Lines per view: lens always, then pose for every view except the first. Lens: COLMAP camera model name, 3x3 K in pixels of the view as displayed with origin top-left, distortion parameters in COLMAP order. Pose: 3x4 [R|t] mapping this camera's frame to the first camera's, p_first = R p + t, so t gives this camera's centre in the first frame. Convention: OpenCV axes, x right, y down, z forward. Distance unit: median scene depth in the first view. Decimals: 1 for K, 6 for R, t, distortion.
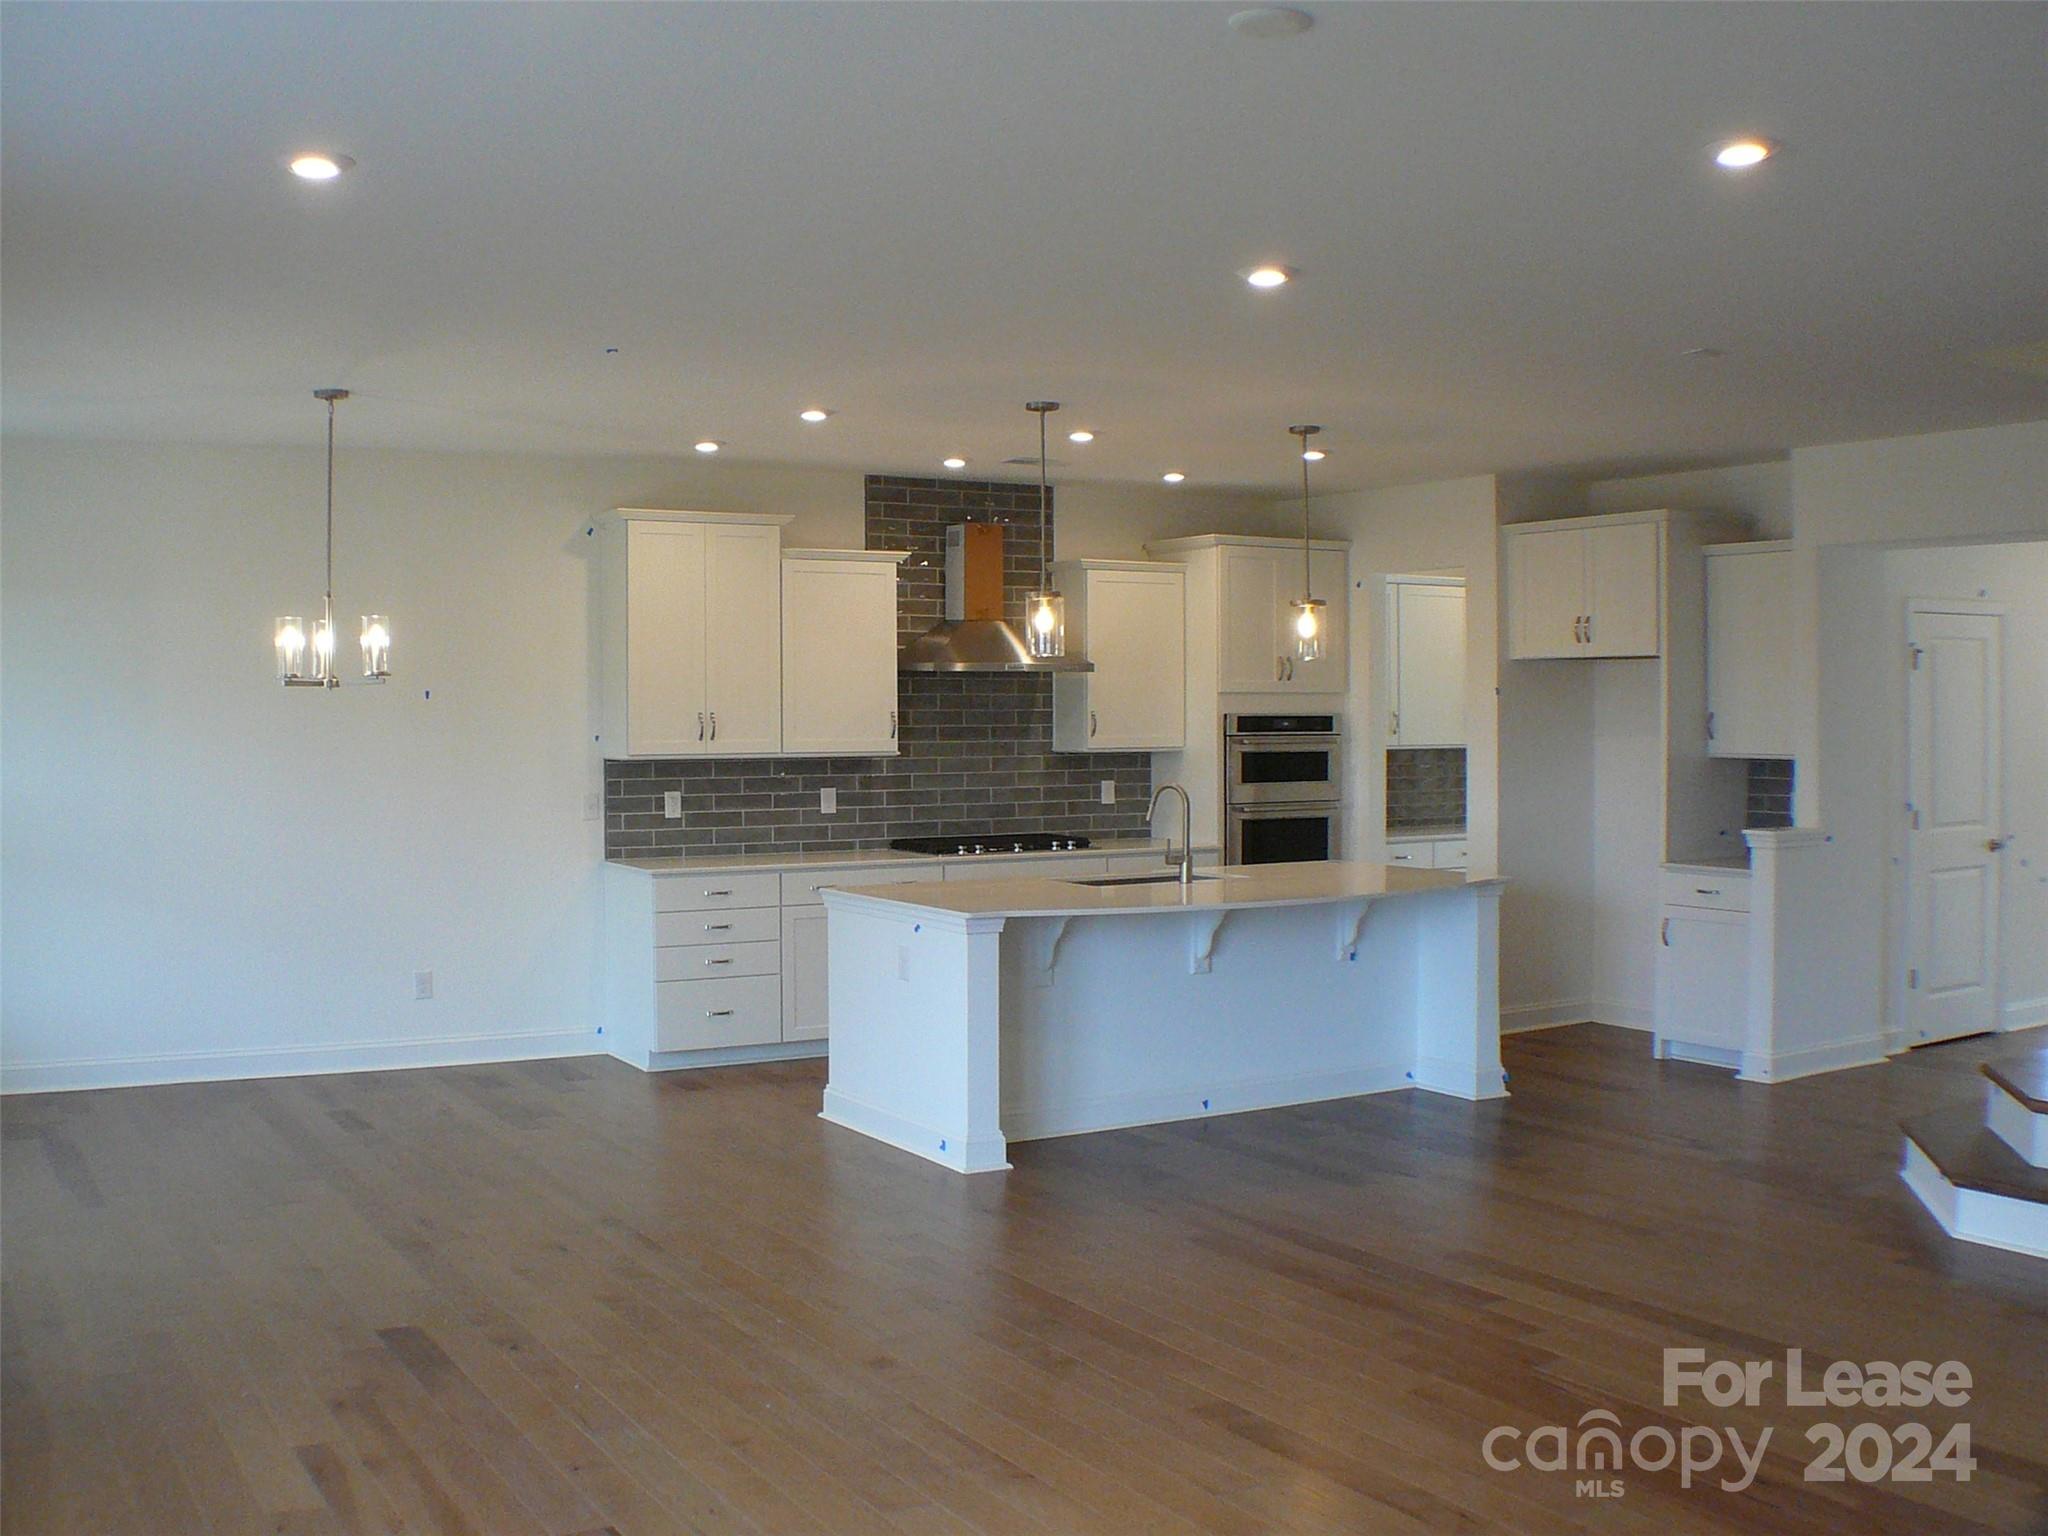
lens RADIAL K [[2068.4, 0, 1012.5], [0, 2068.4, 767.6], [0, 0, 1]] dist [-0.186104, -0.002536]
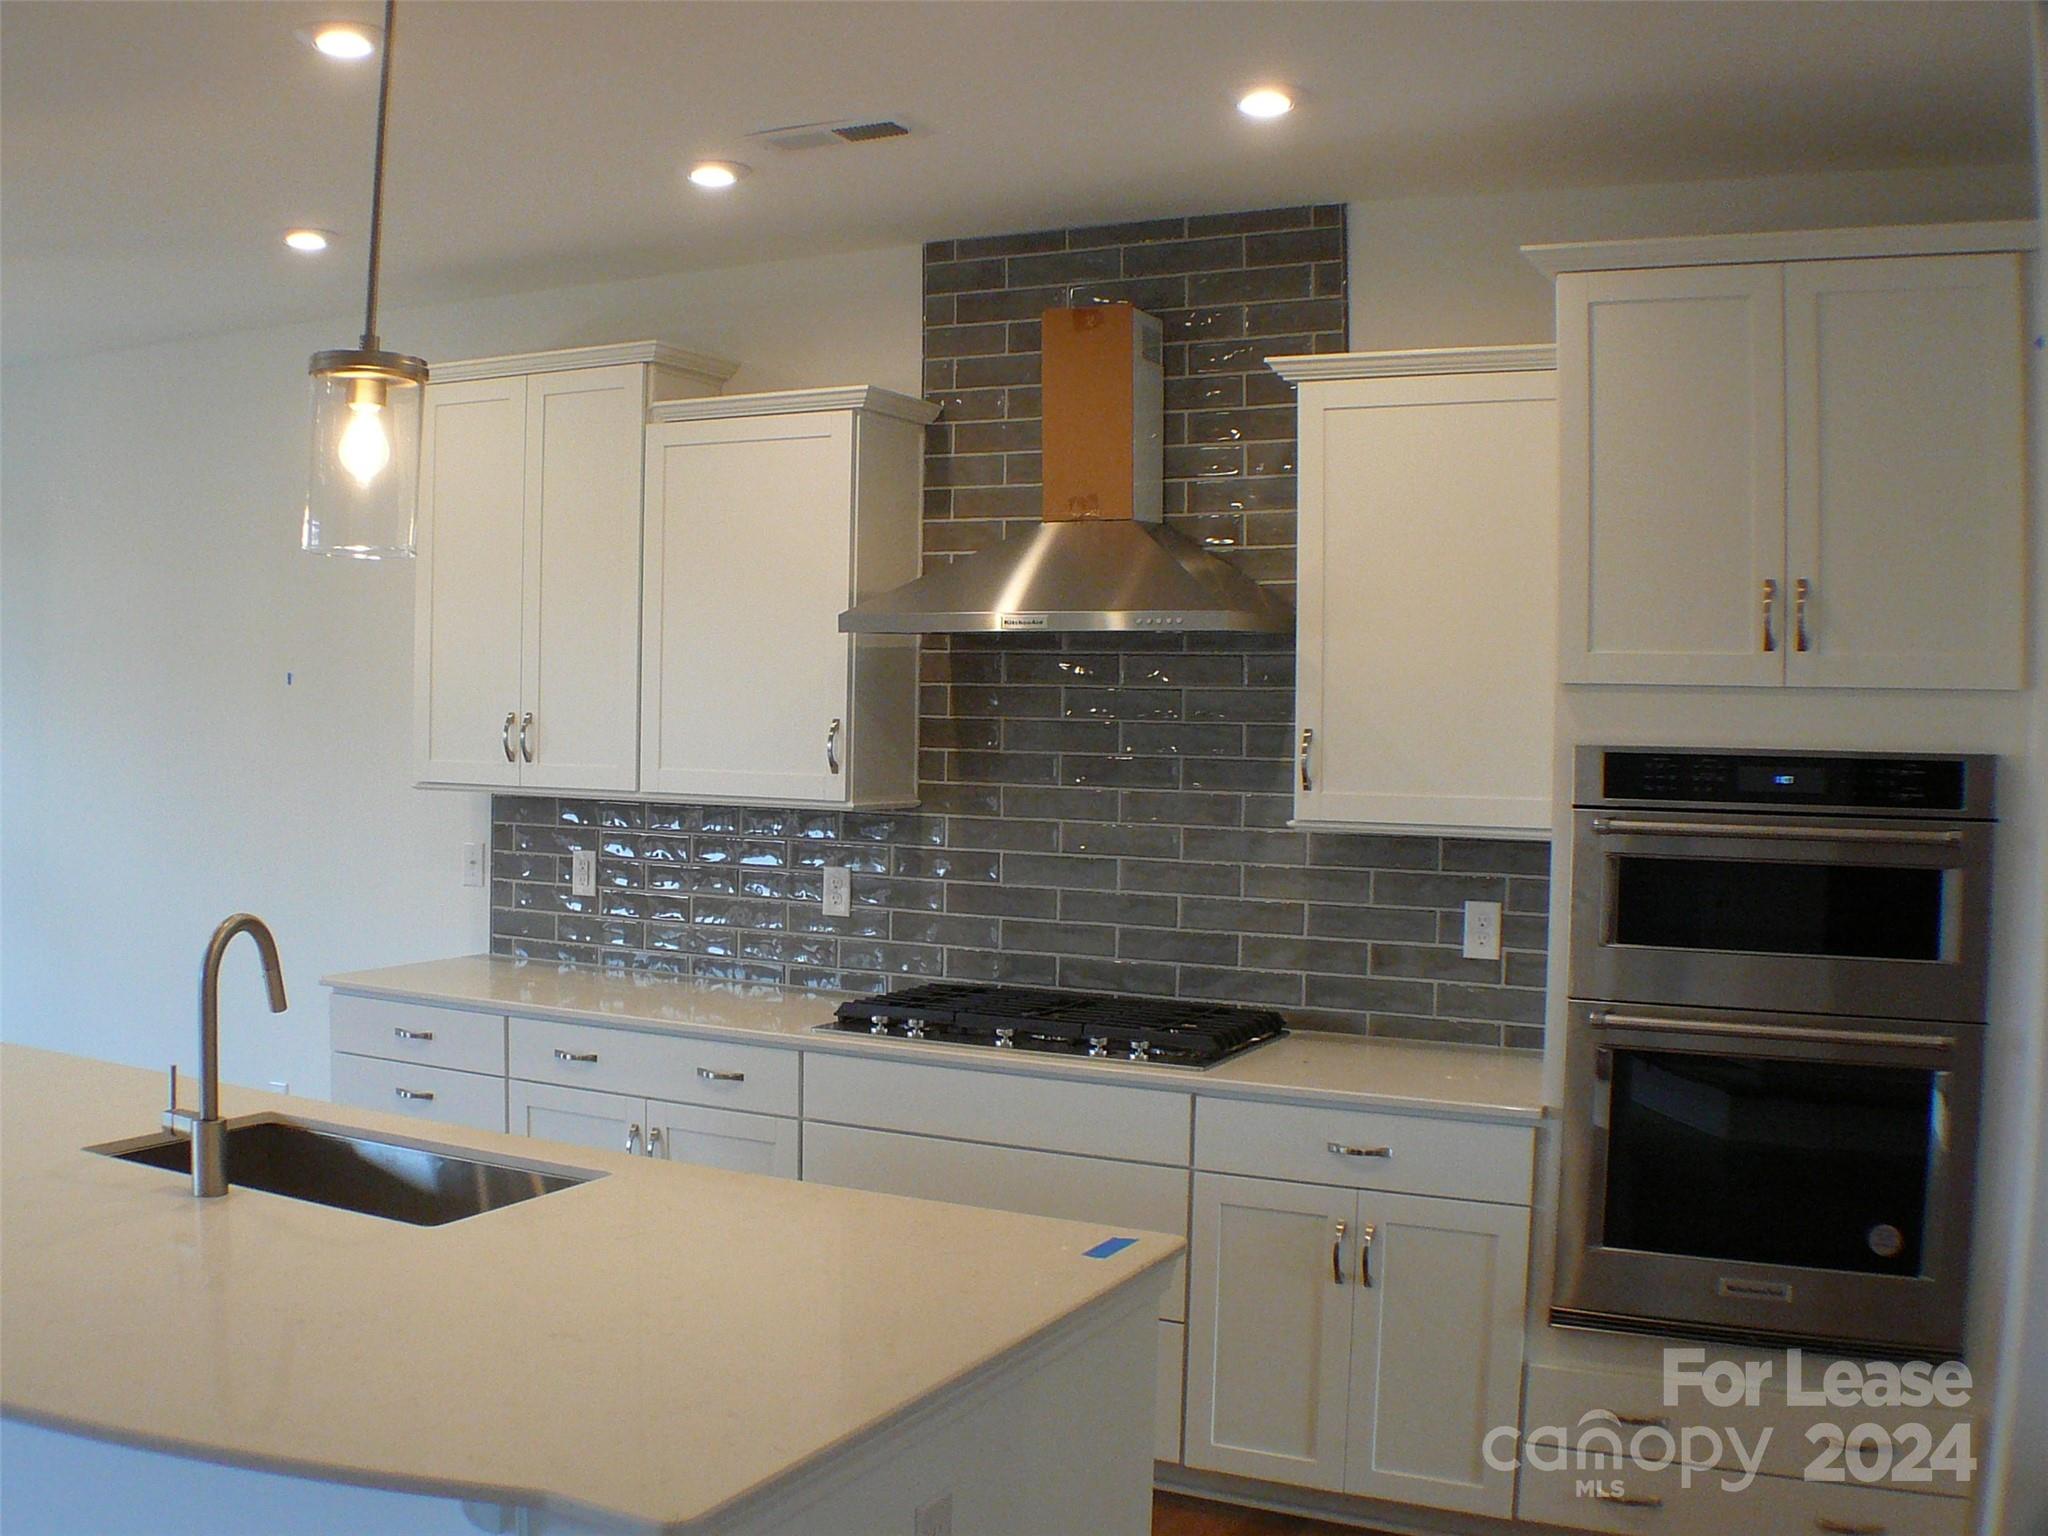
lens RADIAL K [[2068.4, 0, 1012.5], [0, 2068.4, 767.6], [0, 0, 1]] dist [-0.186104, -0.002536]
pose [[0.527563, 0.037385, -0.848693, 0.382035], [-0.041715, 0.998966, 0.018073, -0.026600], [0.848491, 0.025869, 0.528577, 0.797520]]
